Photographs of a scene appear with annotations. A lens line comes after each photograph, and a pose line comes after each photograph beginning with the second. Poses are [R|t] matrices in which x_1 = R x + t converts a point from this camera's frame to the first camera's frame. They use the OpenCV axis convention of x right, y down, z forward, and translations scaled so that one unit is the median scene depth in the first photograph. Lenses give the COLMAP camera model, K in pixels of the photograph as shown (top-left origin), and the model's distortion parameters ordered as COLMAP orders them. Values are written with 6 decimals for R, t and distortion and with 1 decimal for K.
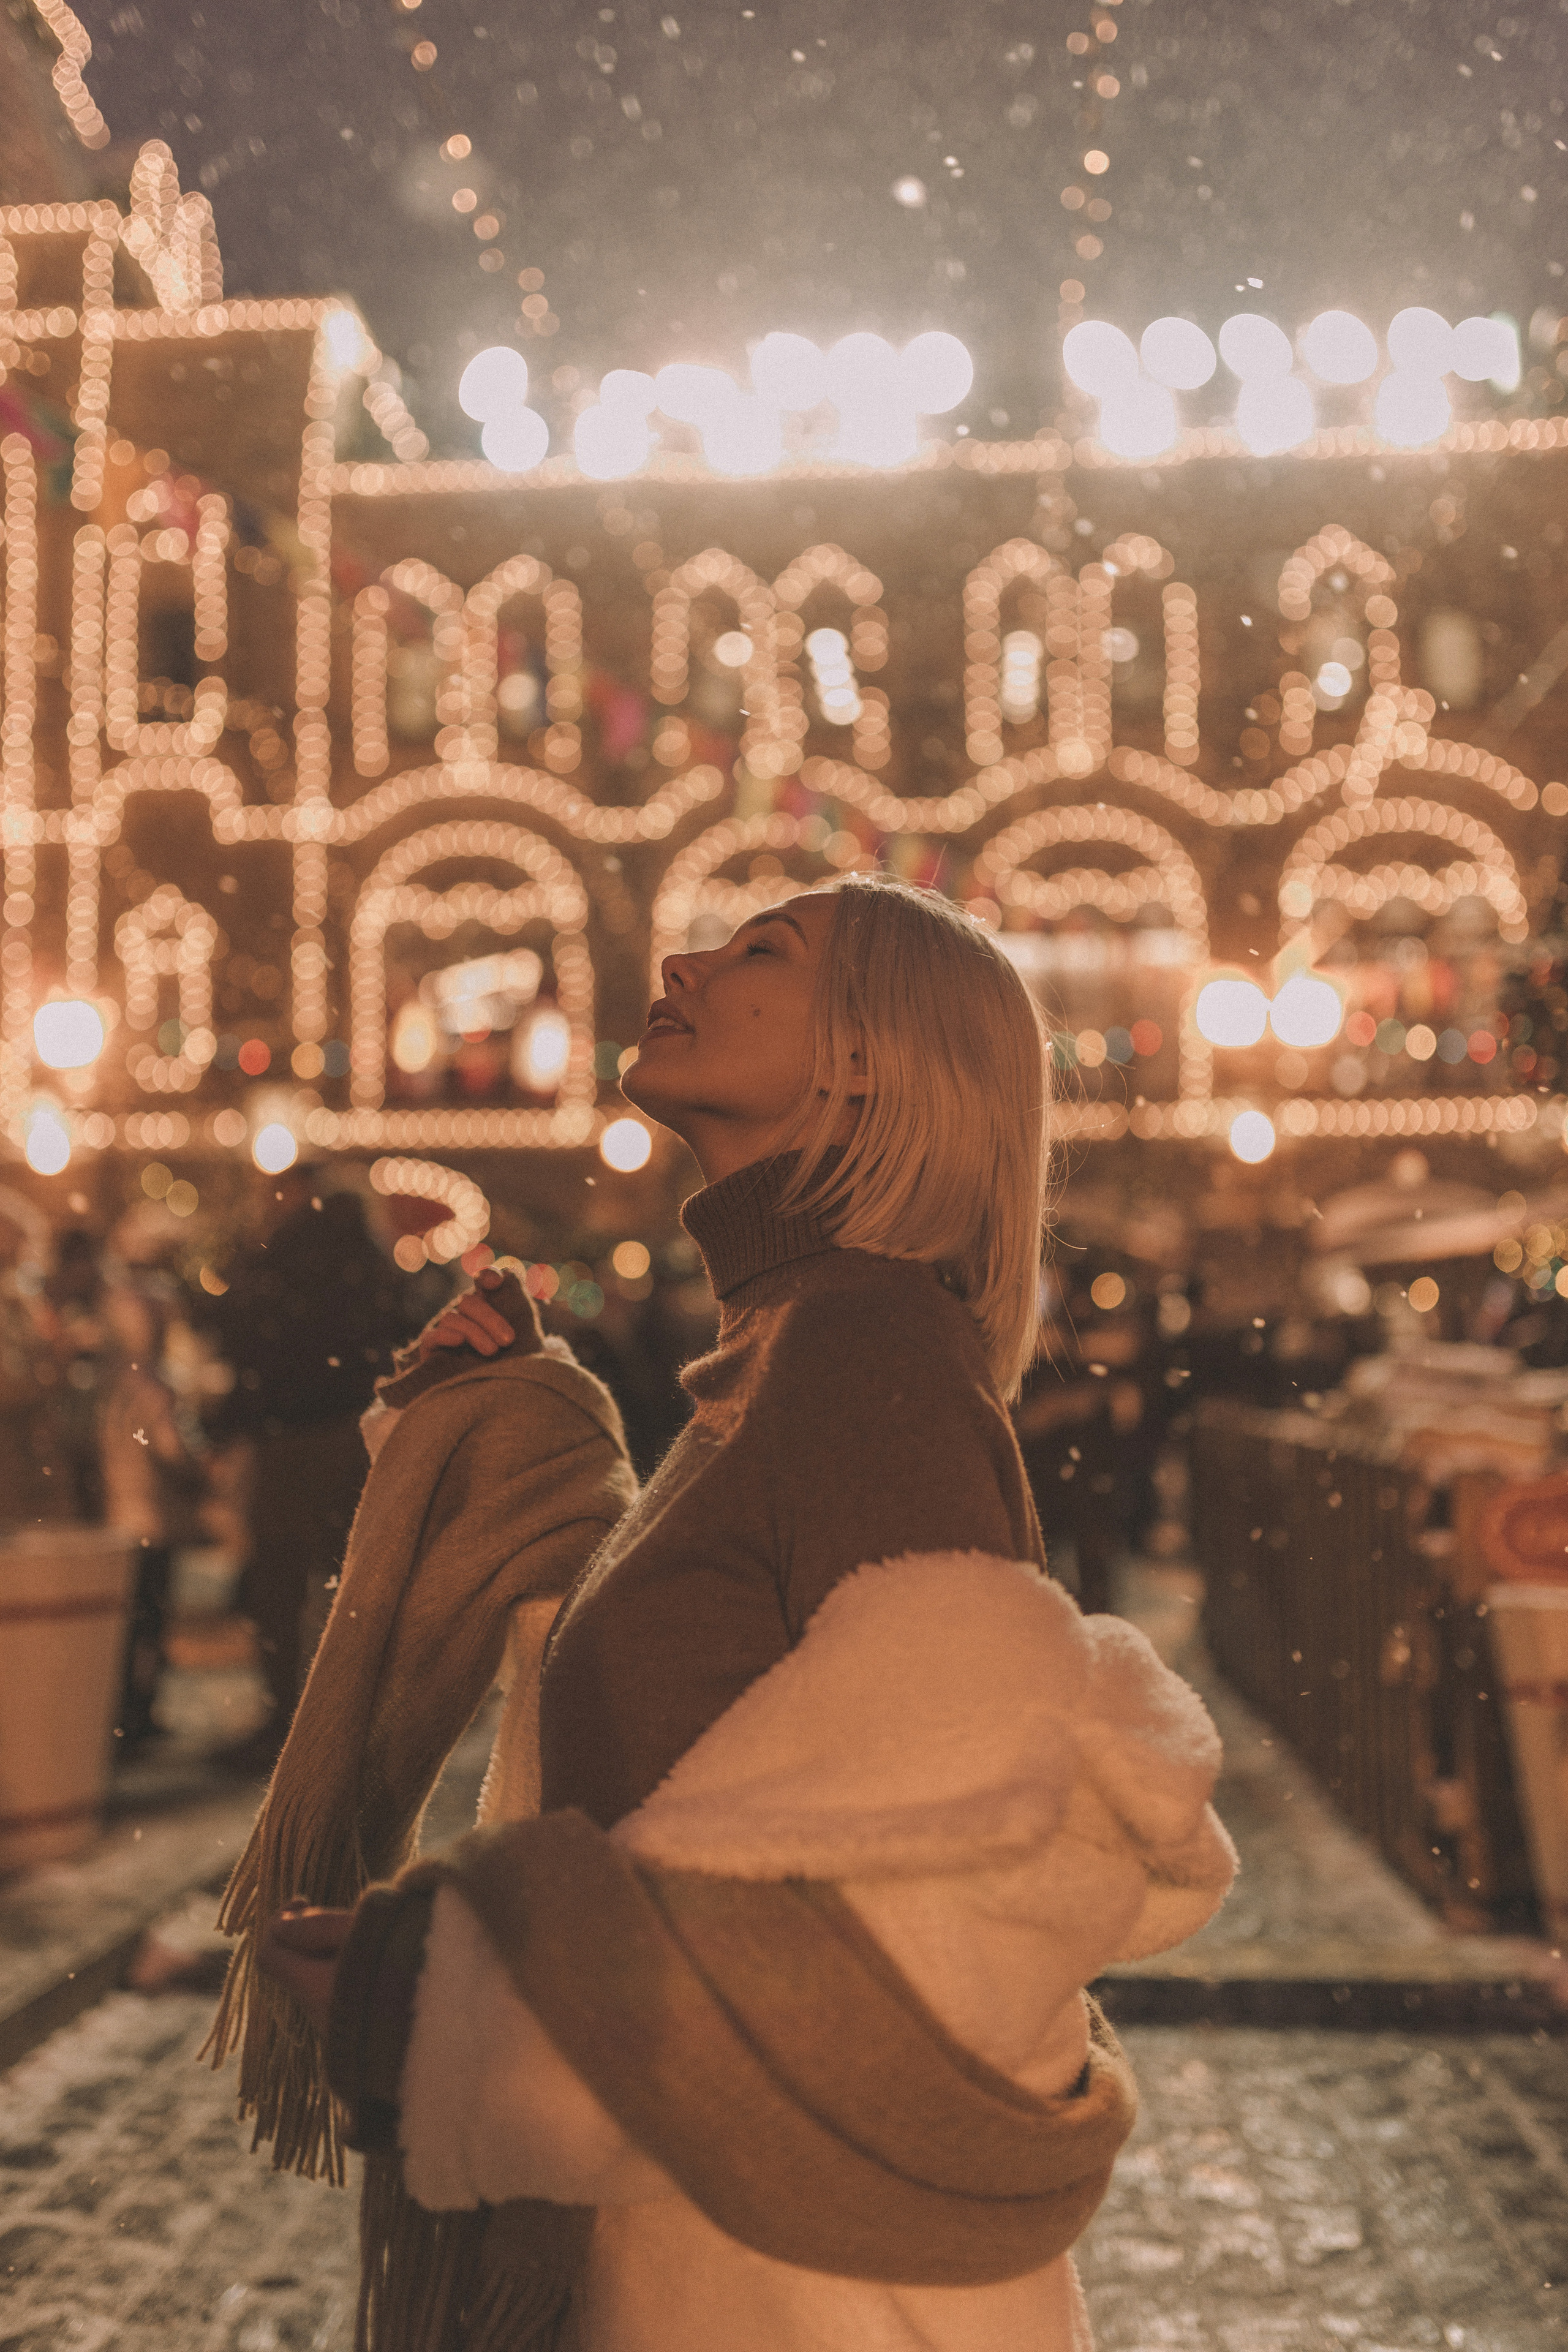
lens RADIAL K [[2233.7, 0, 784.0], [0, 2233.7, 1176.0], [0, 0, 1]] dist [0.038956, -0.024096]
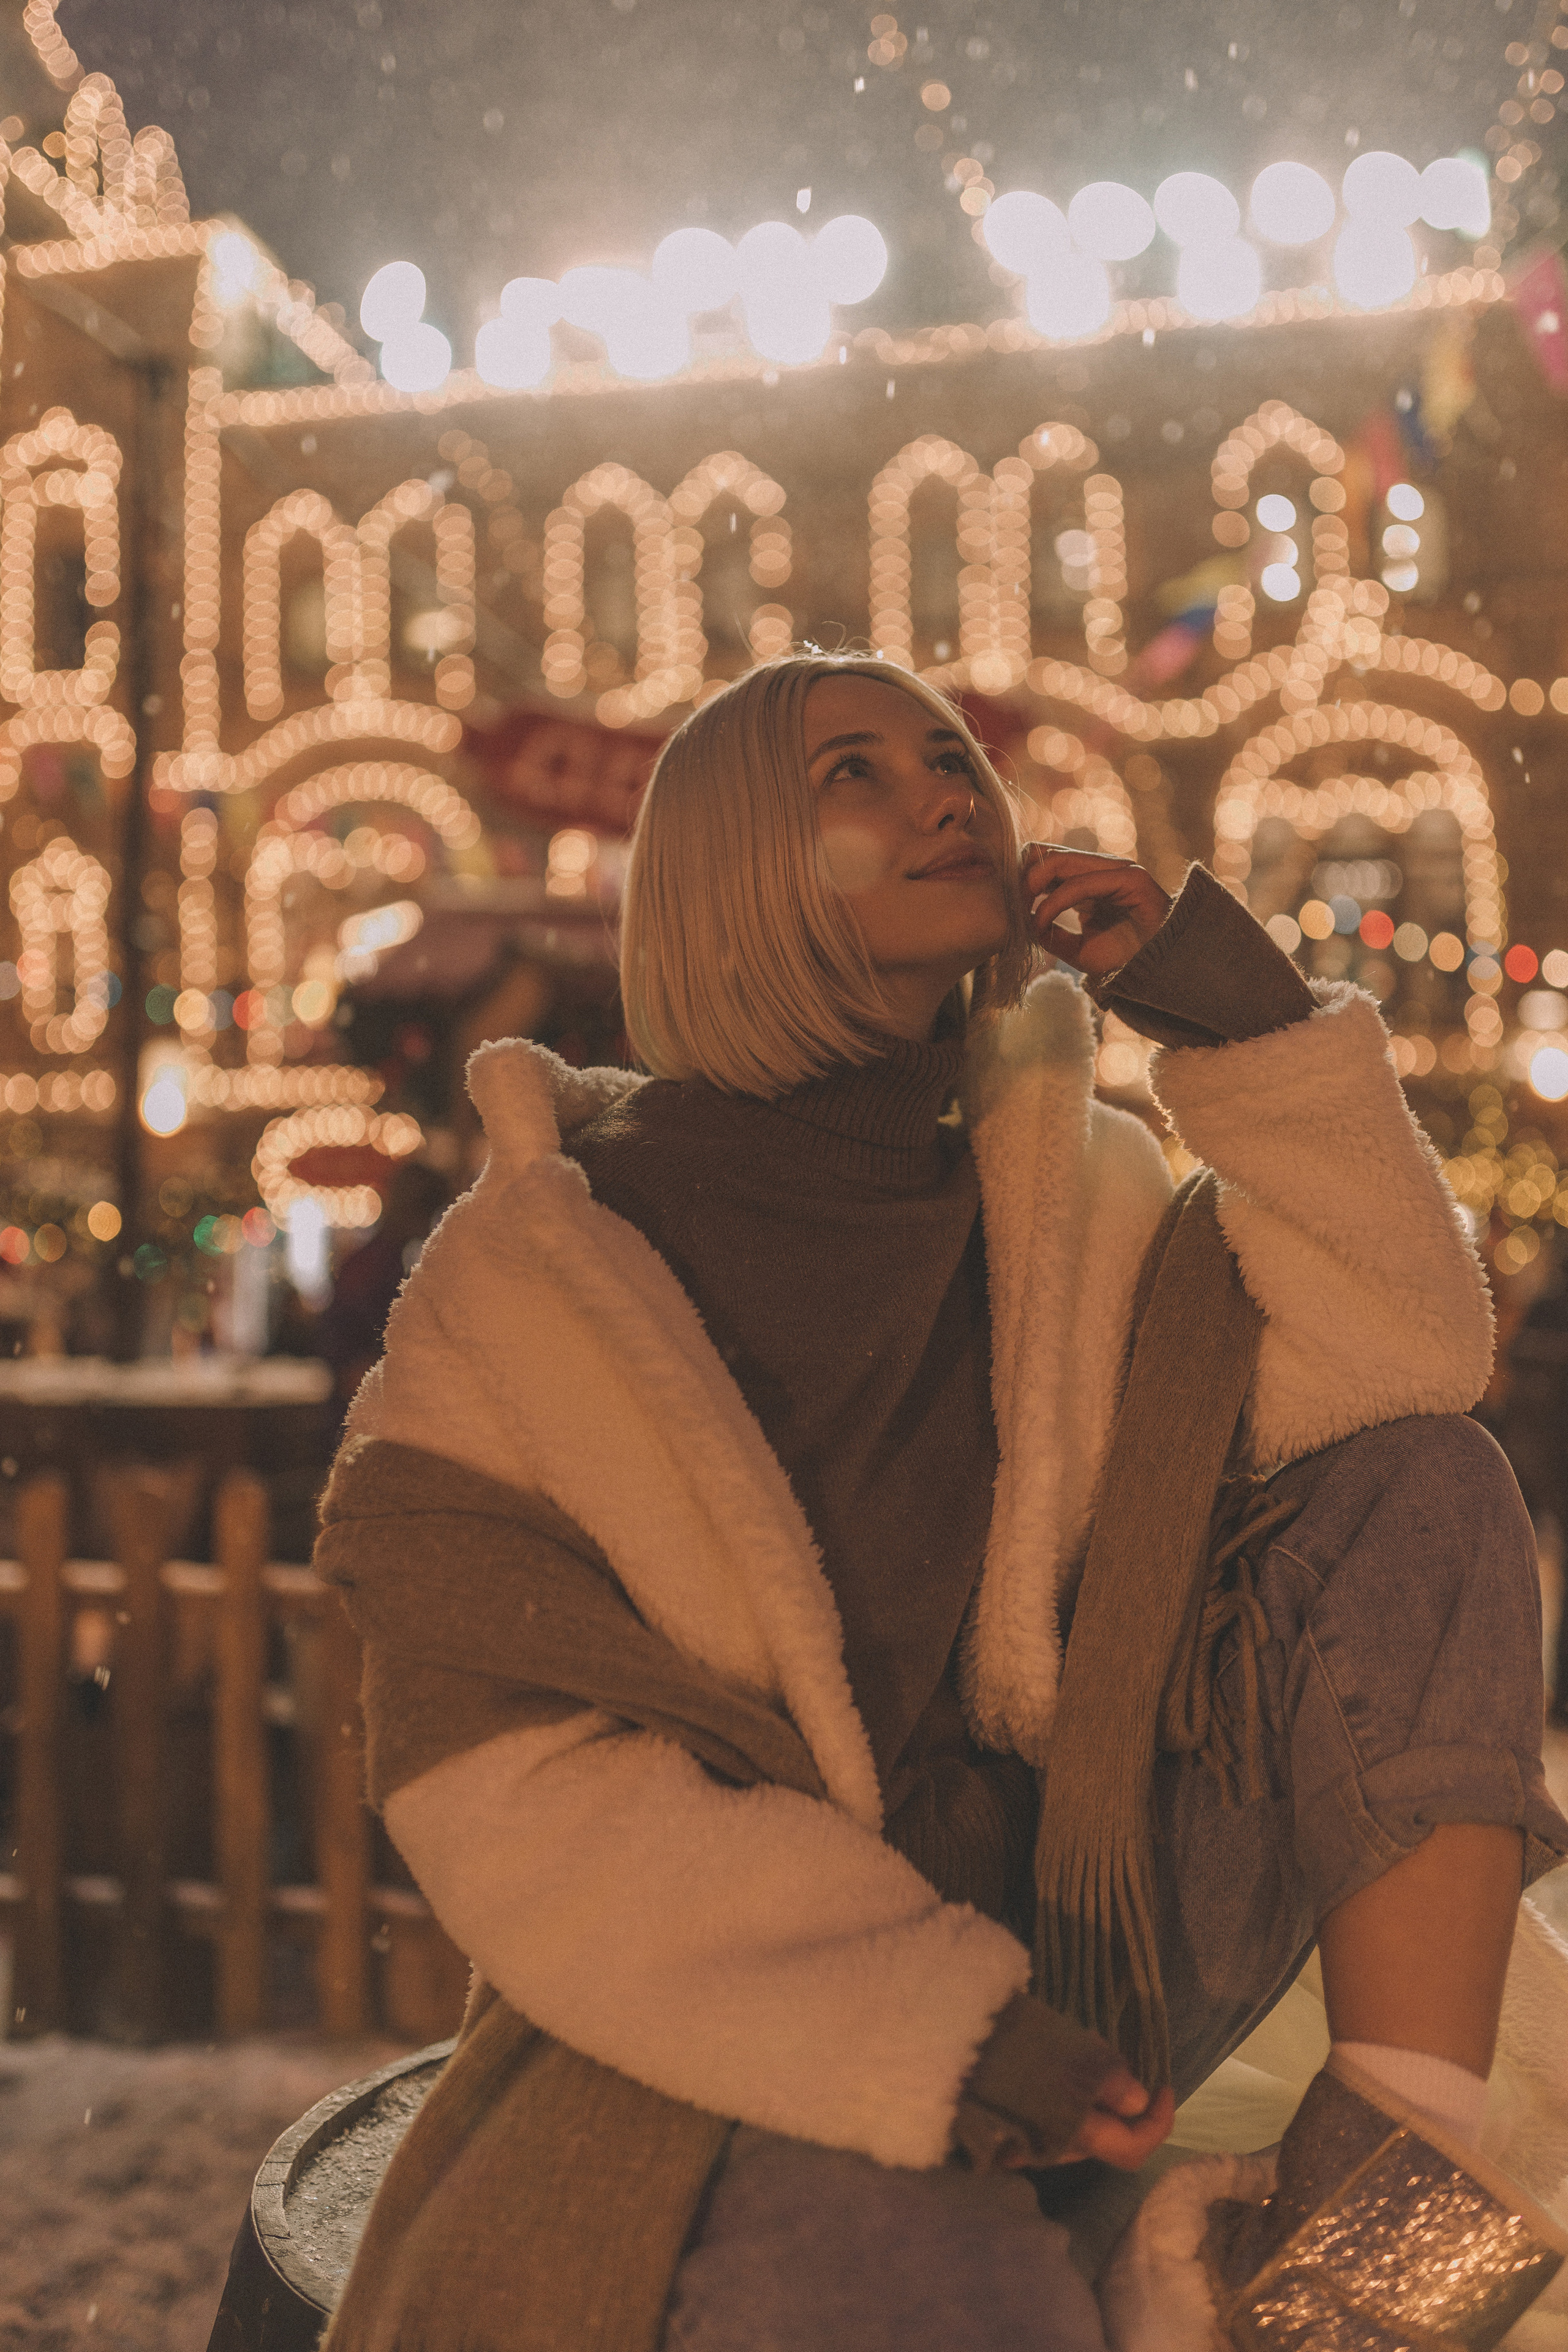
lens RADIAL K [[2233.7, 0, 784.0], [0, 2233.7, 1176.0], [0, 0, 1]] dist [0.038956, -0.024096]
pose [[0.990776, -0.008480, -0.135241, 0.167976], [0.011732, 0.999660, 0.023265, -0.002222], [0.134998, -0.024637, 0.990540, 0.072097]]
